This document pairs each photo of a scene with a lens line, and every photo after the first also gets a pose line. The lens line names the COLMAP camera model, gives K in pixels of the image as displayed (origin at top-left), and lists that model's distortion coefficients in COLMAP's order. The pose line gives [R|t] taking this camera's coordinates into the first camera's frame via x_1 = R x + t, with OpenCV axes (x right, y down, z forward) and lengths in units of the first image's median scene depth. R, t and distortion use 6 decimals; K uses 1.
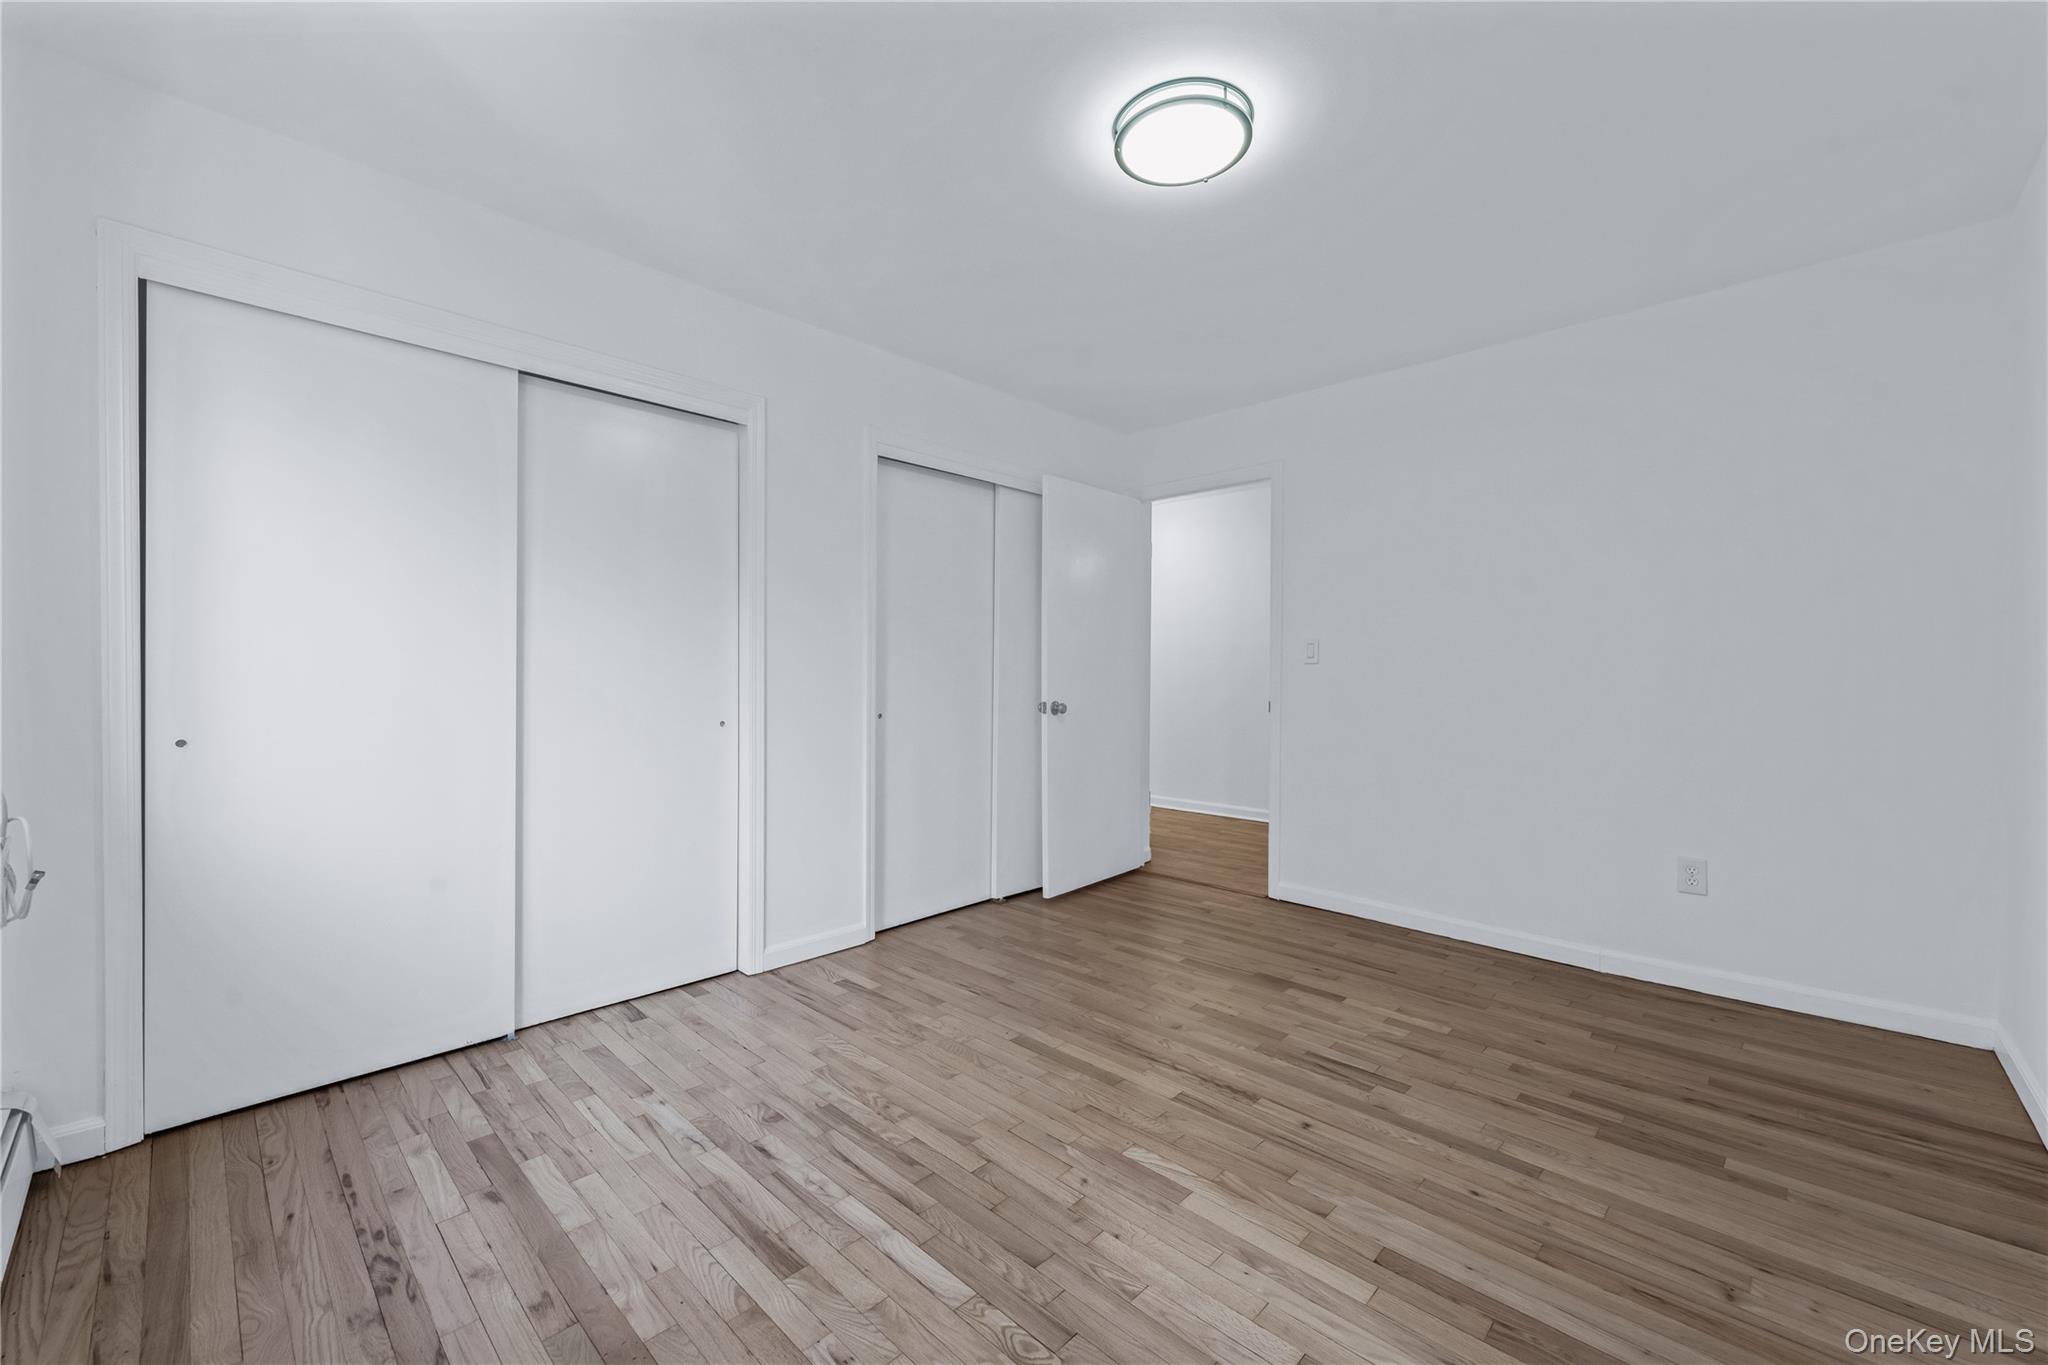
lens RADIAL K [[808.3, 0, 1025.3], [0, 808.3, 673.5], [0, 0, 1]] dist [-0.000574, 0.000054]
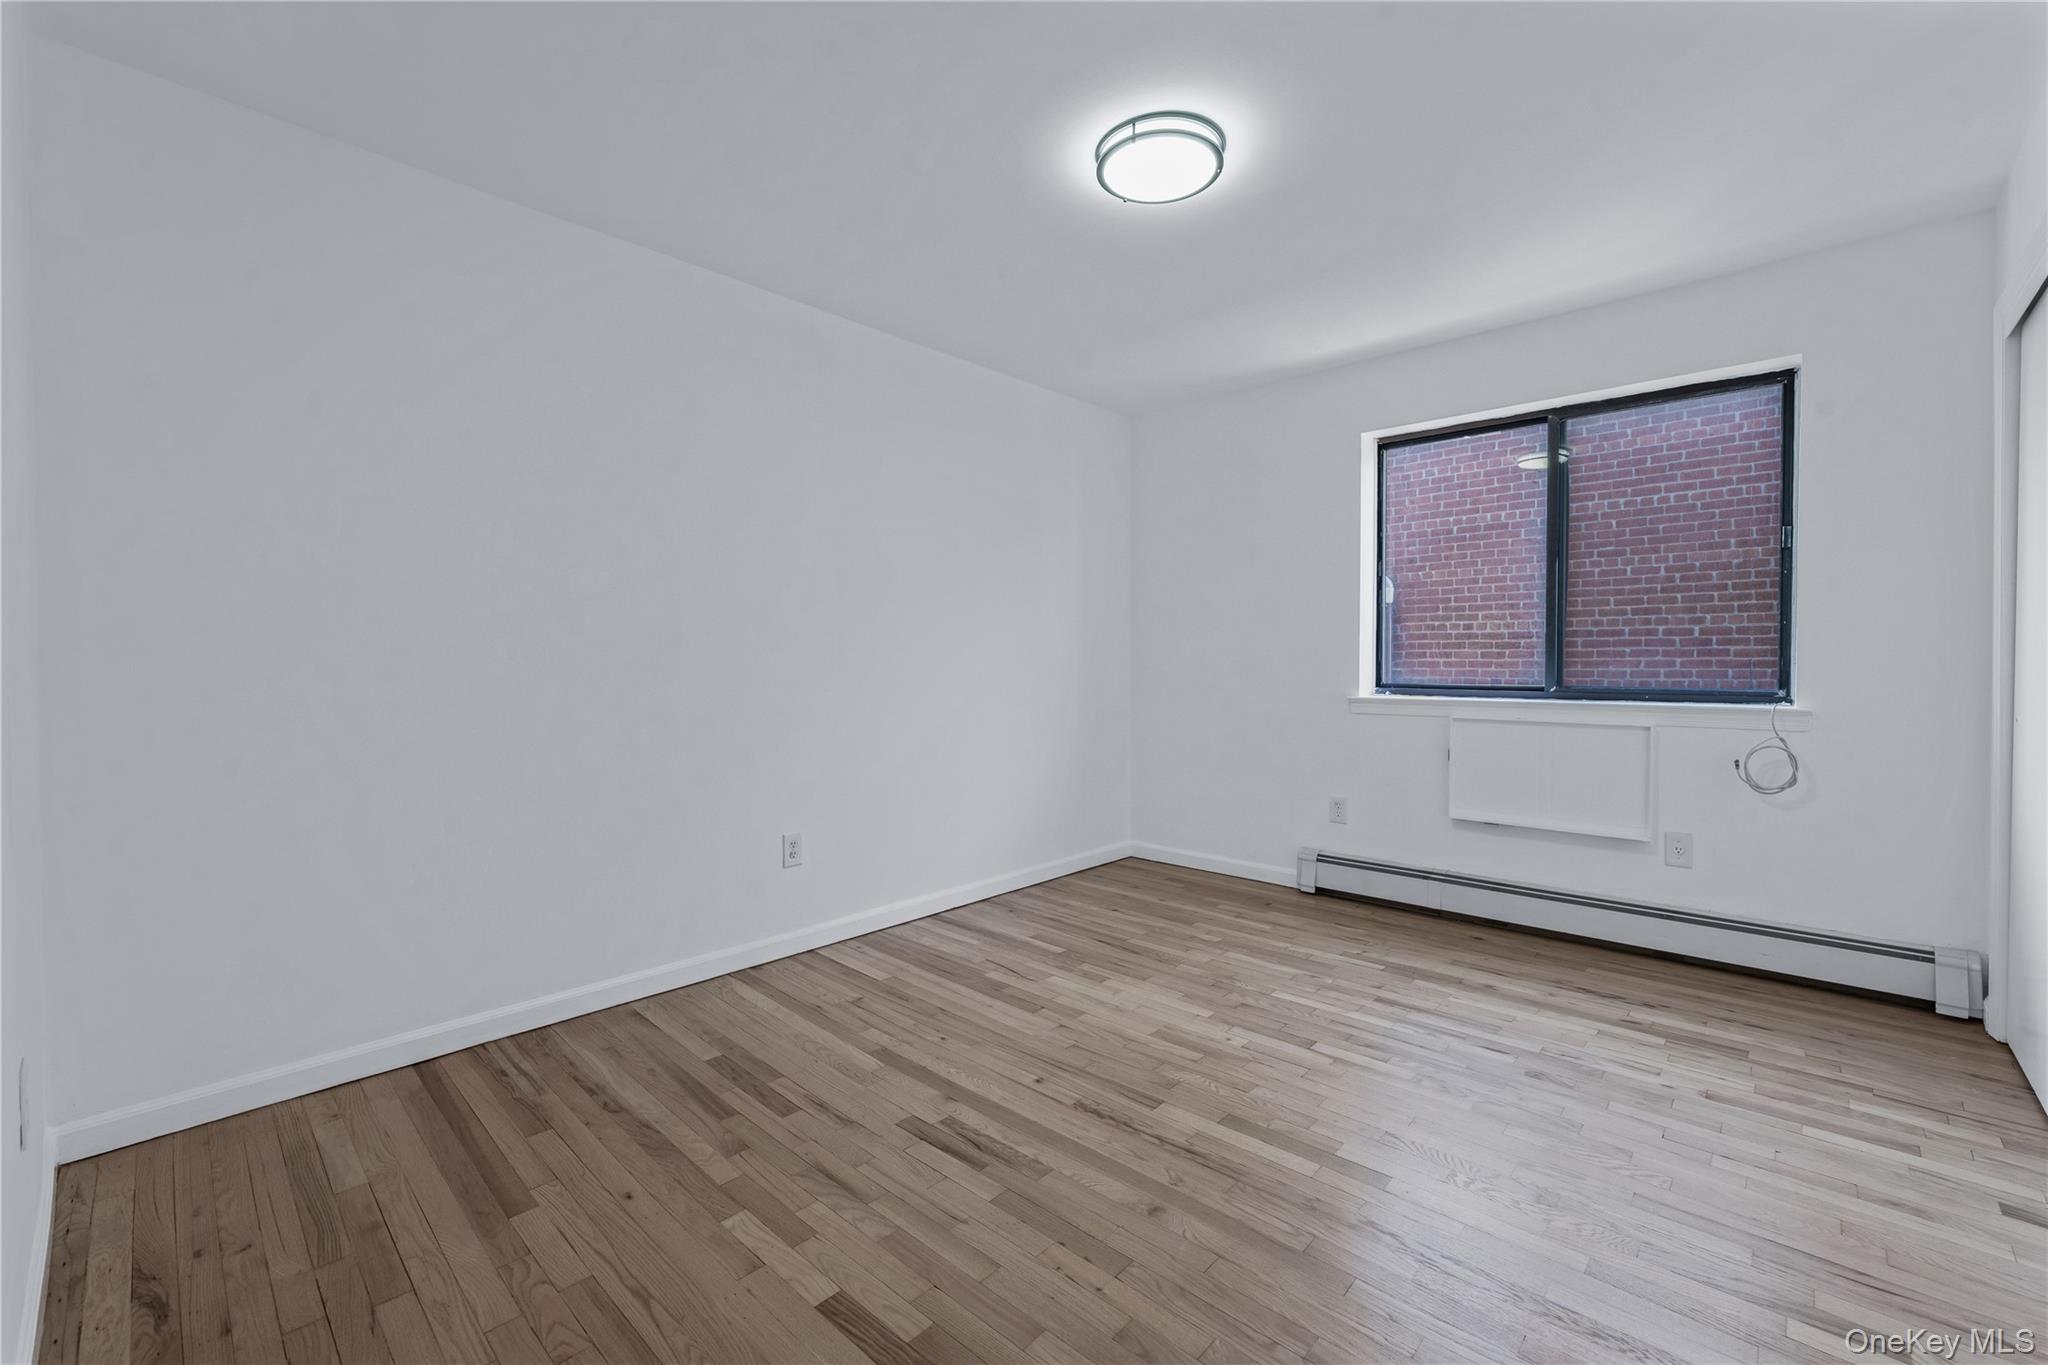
lens RADIAL K [[840.7, 0, 1024.0], [0, 840.7, 682.5], [0, 0, 1]] dist [-0.000179, 0.000021]
pose [[-0.999941, -0.002956, -0.010498, 0.361029], [-0.003249, 0.999602, 0.028011, -0.000110], [0.010411, 0.028043, -0.999552, 1.990351]]
